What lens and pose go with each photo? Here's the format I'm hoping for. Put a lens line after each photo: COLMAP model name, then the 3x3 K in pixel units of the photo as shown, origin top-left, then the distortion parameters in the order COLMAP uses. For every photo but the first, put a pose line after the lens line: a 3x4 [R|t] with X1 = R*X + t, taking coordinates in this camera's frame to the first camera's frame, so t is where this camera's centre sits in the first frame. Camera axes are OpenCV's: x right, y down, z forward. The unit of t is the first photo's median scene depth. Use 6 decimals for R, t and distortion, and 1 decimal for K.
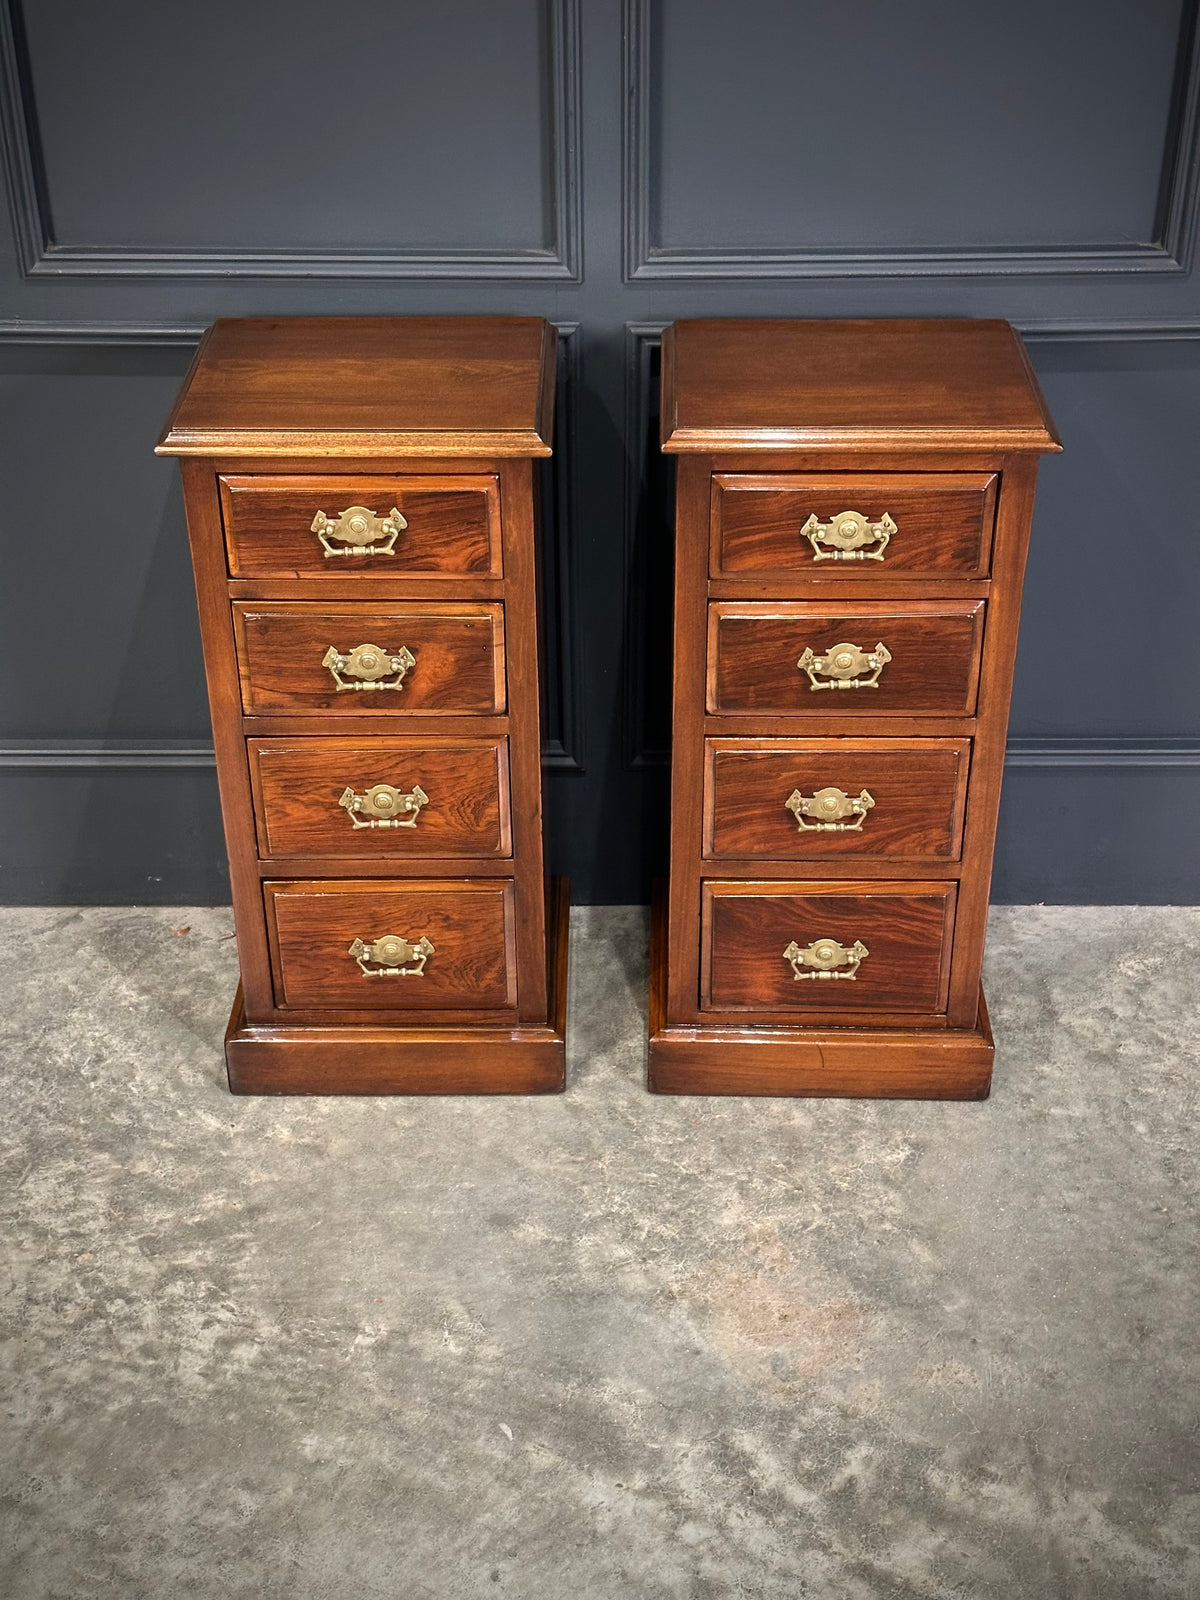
lens RADIAL K [[2241.7, 0, 591.3], [0, 2241.7, 802.1], [0, 0, 1]] dist [0.097786, 0.000000]
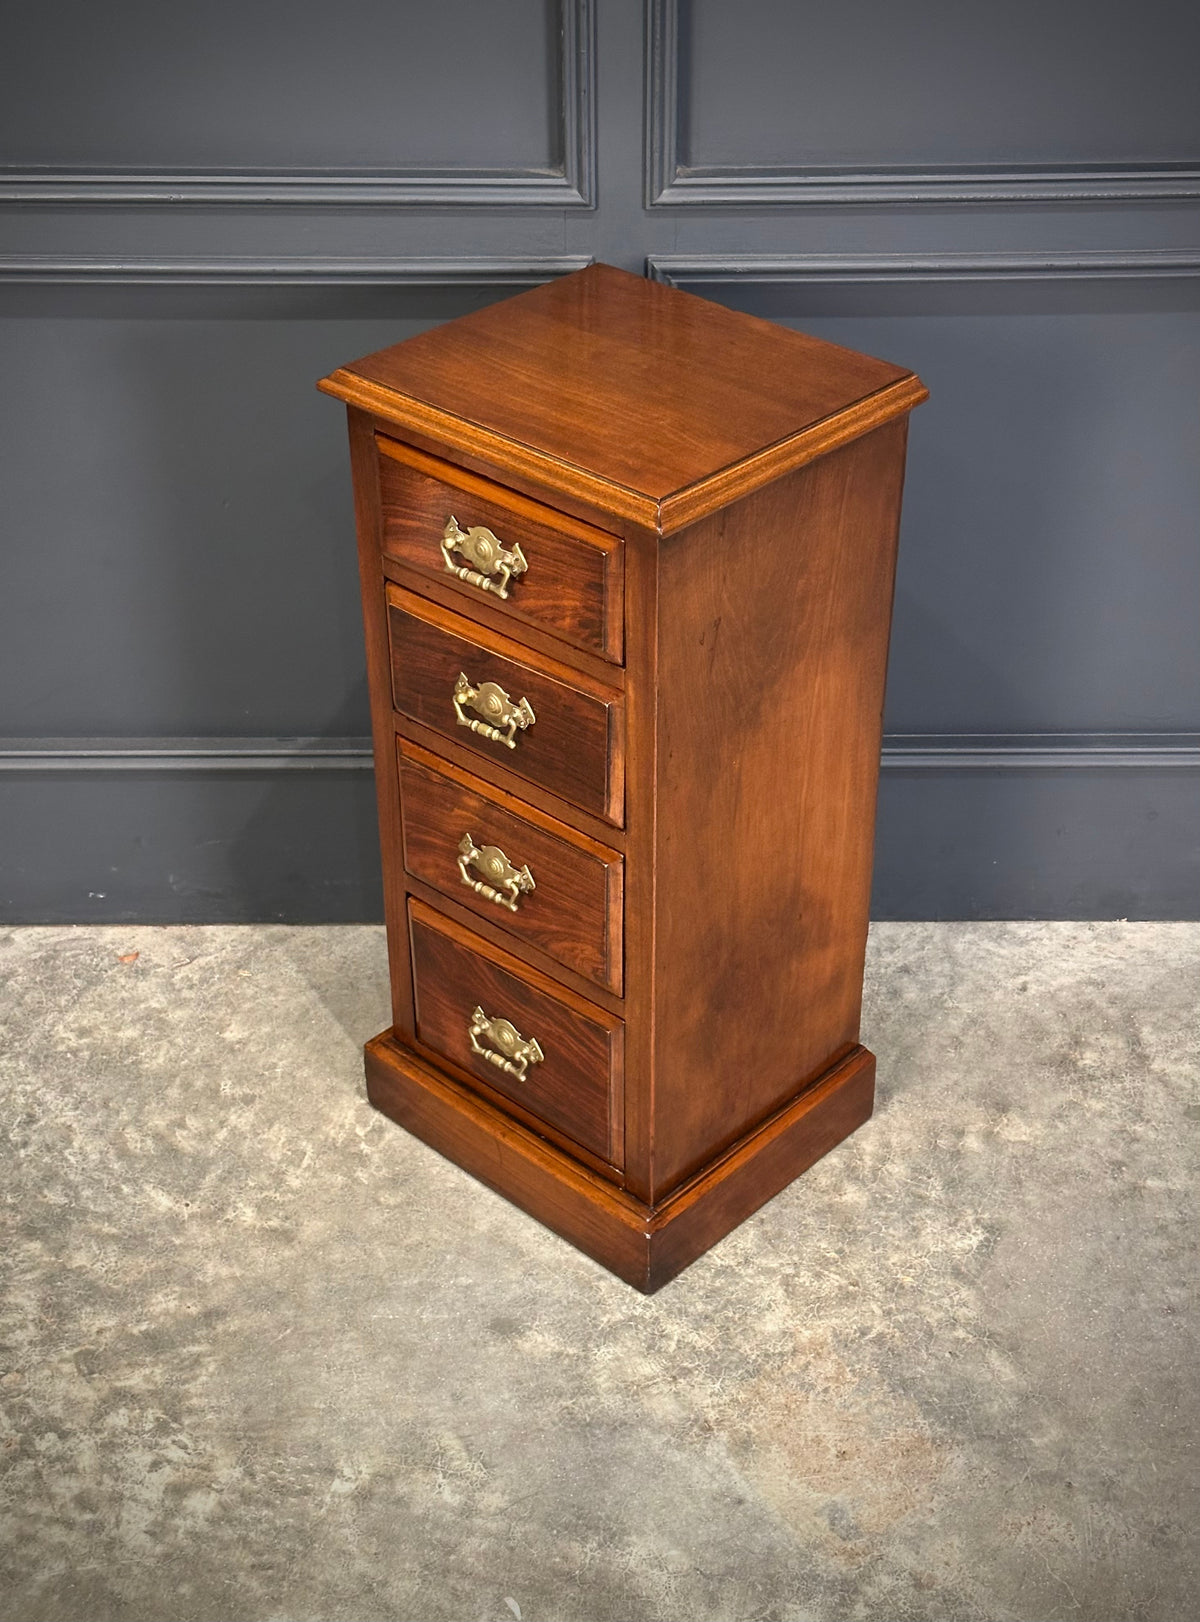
lens RADIAL K [[2311.5, 0, 595.4], [0, 2311.5, 764.3], [0, 0, 1]] dist [0.088029, 0.000000]
pose [[0.999970, -0.003240, 0.007072, -0.011228], [0.002970, 0.999280, 0.037824, -0.058894], [-0.007190, -0.037802, 0.999259, 0.134868]]
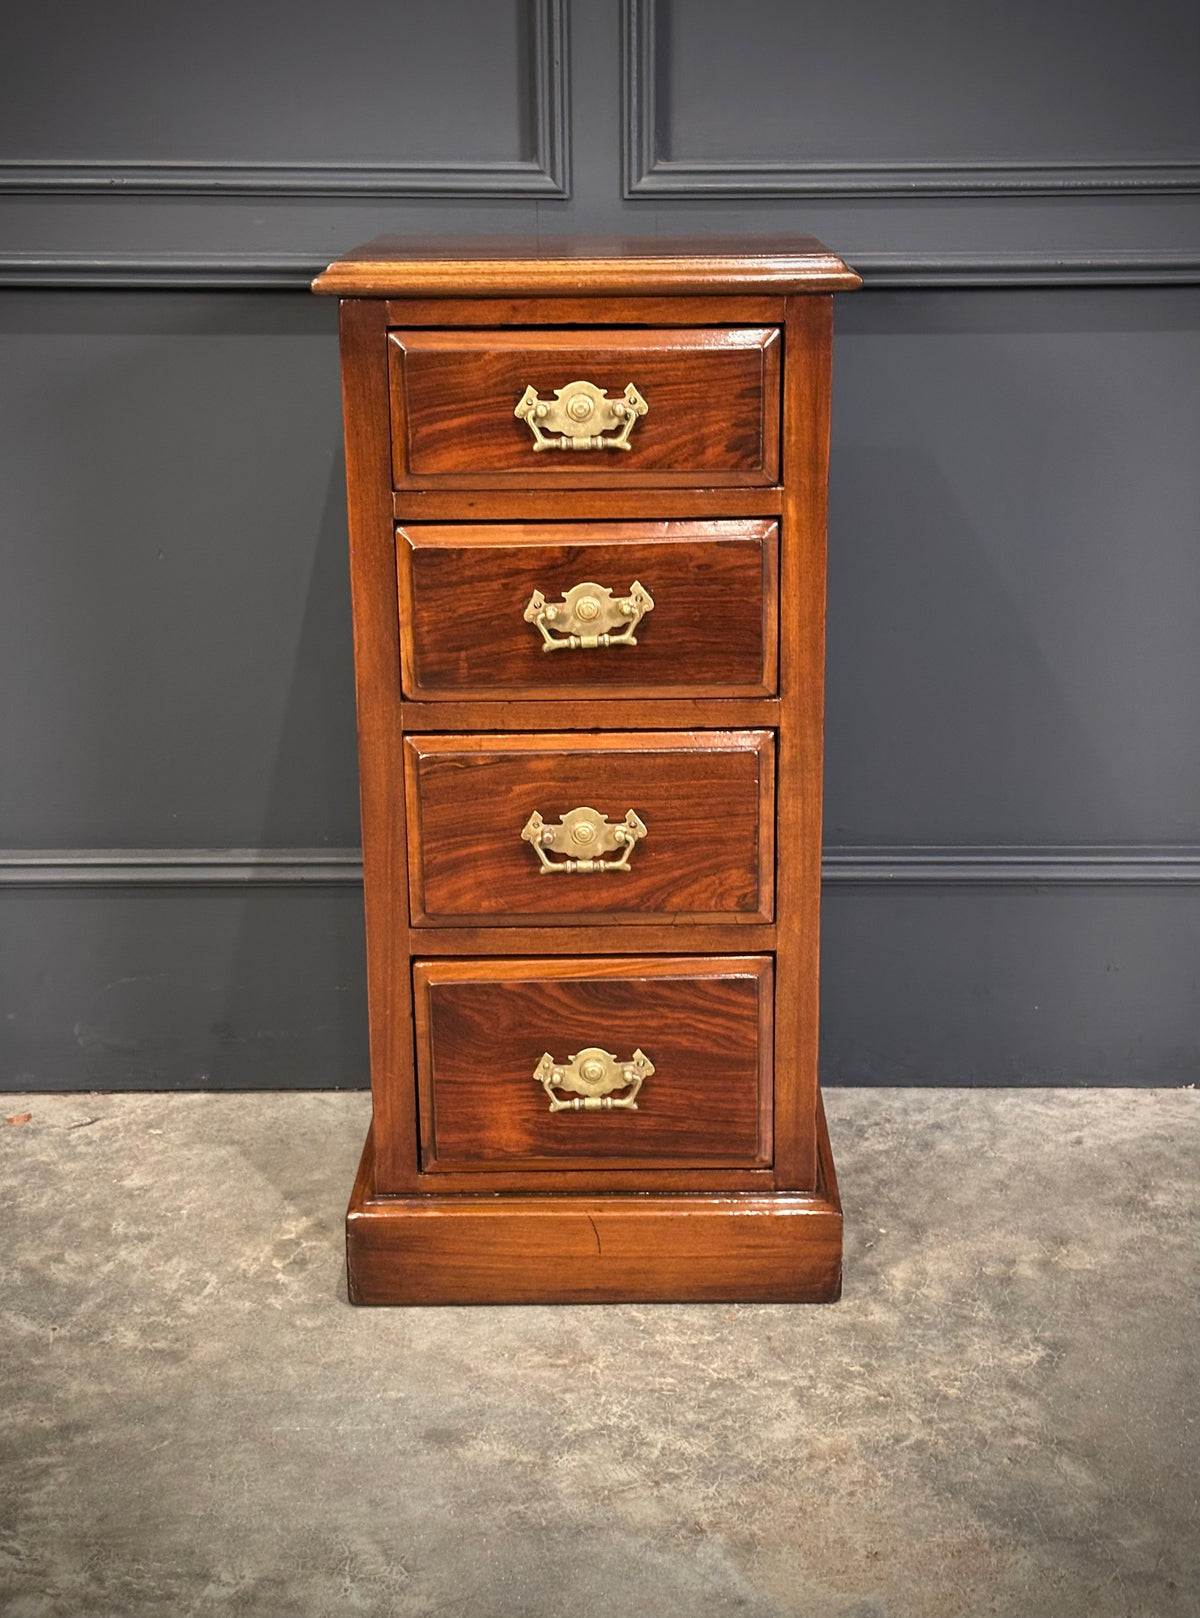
lens RADIAL K [[2345.1, 0, 630.8], [0, 2345.1, 786.7], [0, 0, 1]] dist [0.085856, 0.000000]
pose [[0.999906, 0.001002, 0.013669, 0.006263], [0.002644, 0.964492, -0.264101, 0.186127], [-0.013448, 0.264112, 0.964398, 0.276282]]
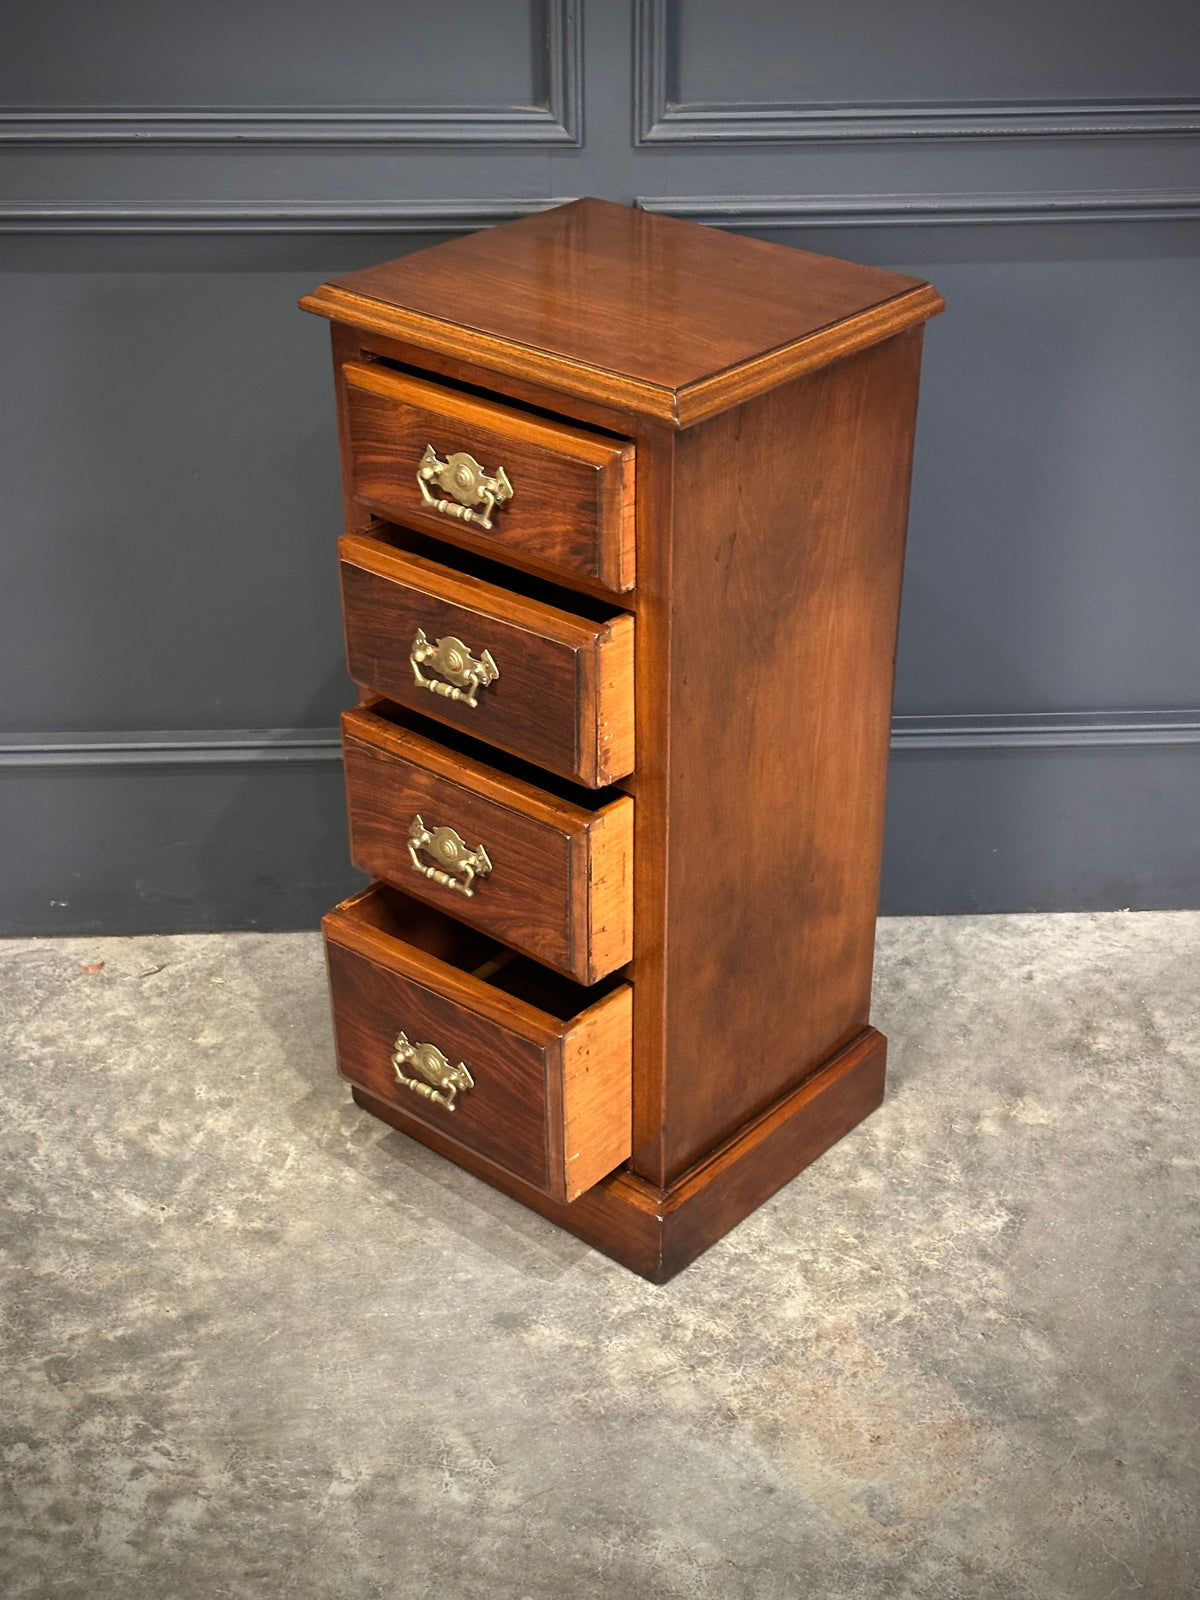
lens RADIAL K [[2240.1, 0, 613.1], [0, 2240.1, 802.9], [0, 0, 1]] dist [0.085283, 0.000000]
pose [[0.998588, -0.020160, 0.049152, -0.038511], [0.020718, 0.999726, -0.010866, 0.012675], [-0.048920, 0.011869, 0.998732, 0.204885]]
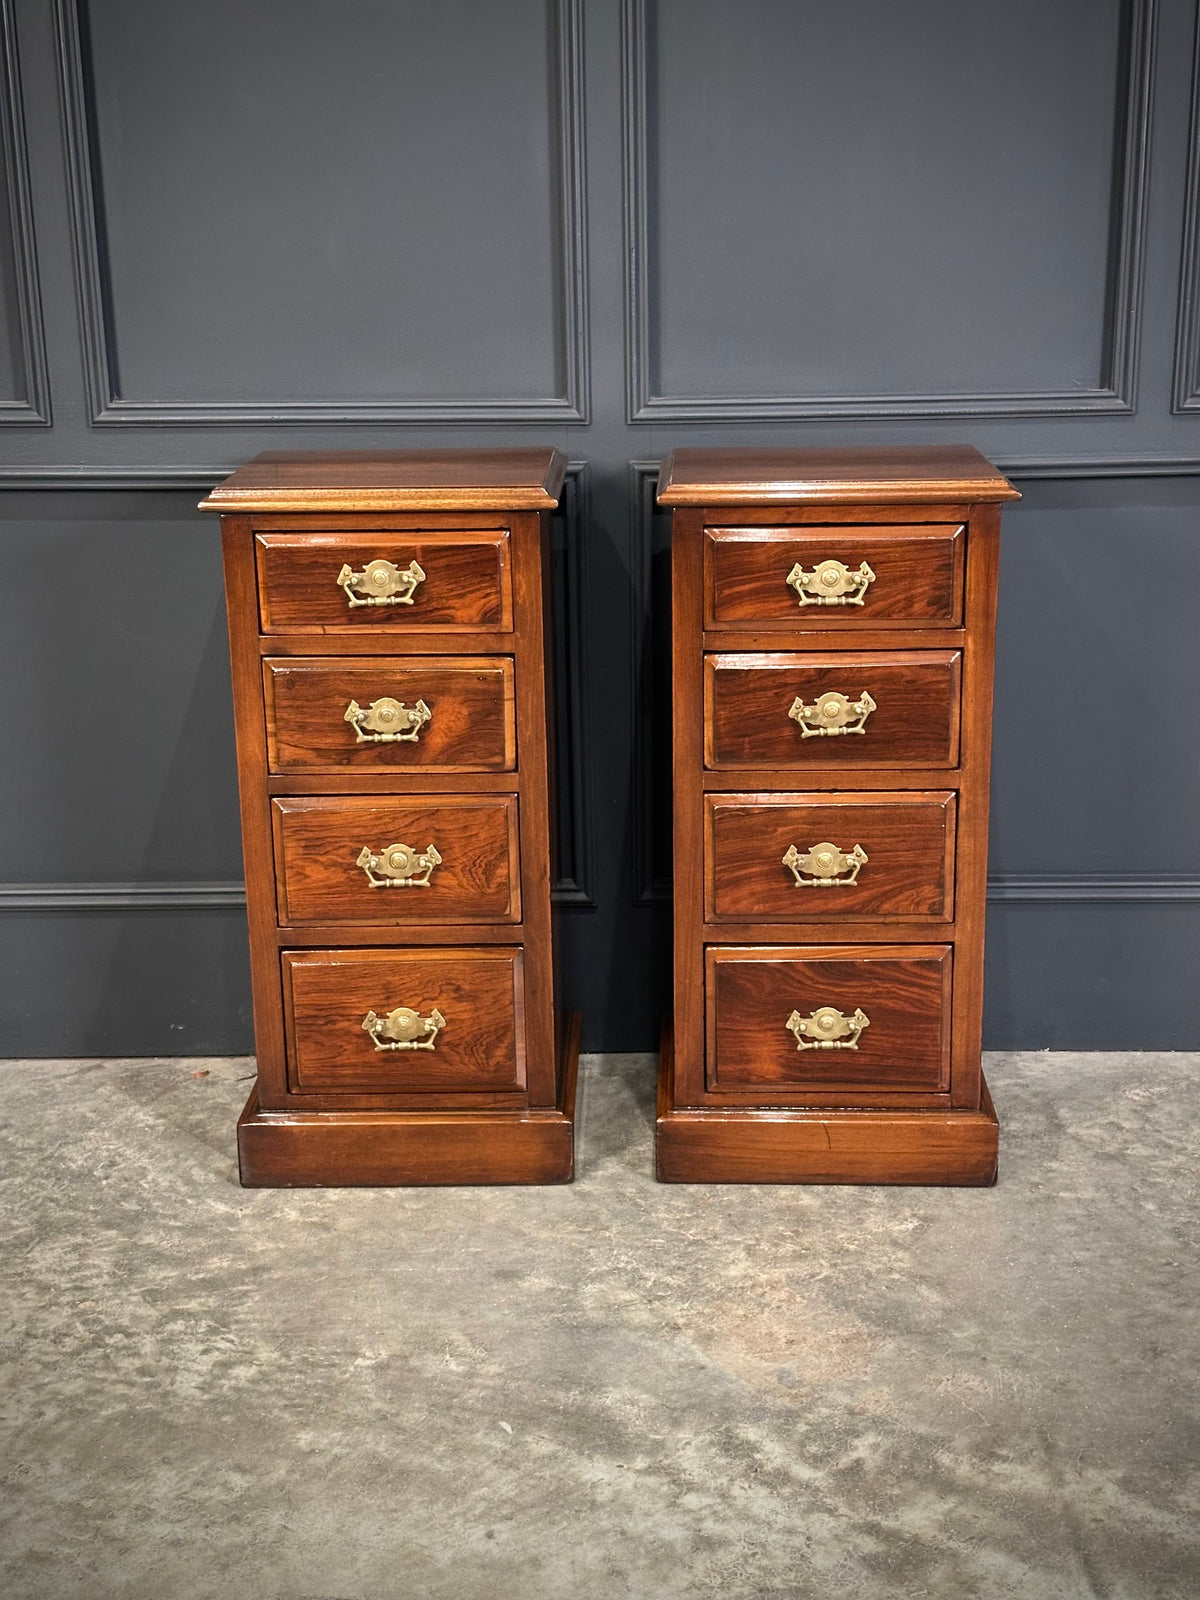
lens RADIAL K [[2241.7, 0, 606.3], [0, 2241.7, 772.6], [0, 0, 1]] dist [0.097786, 0.000000]
pose [[0.999903, -0.005058, -0.012959, 0.018110], [0.001185, 0.959136, -0.282944, 0.256359], [0.013861, 0.282902, 0.959049, -0.016271]]
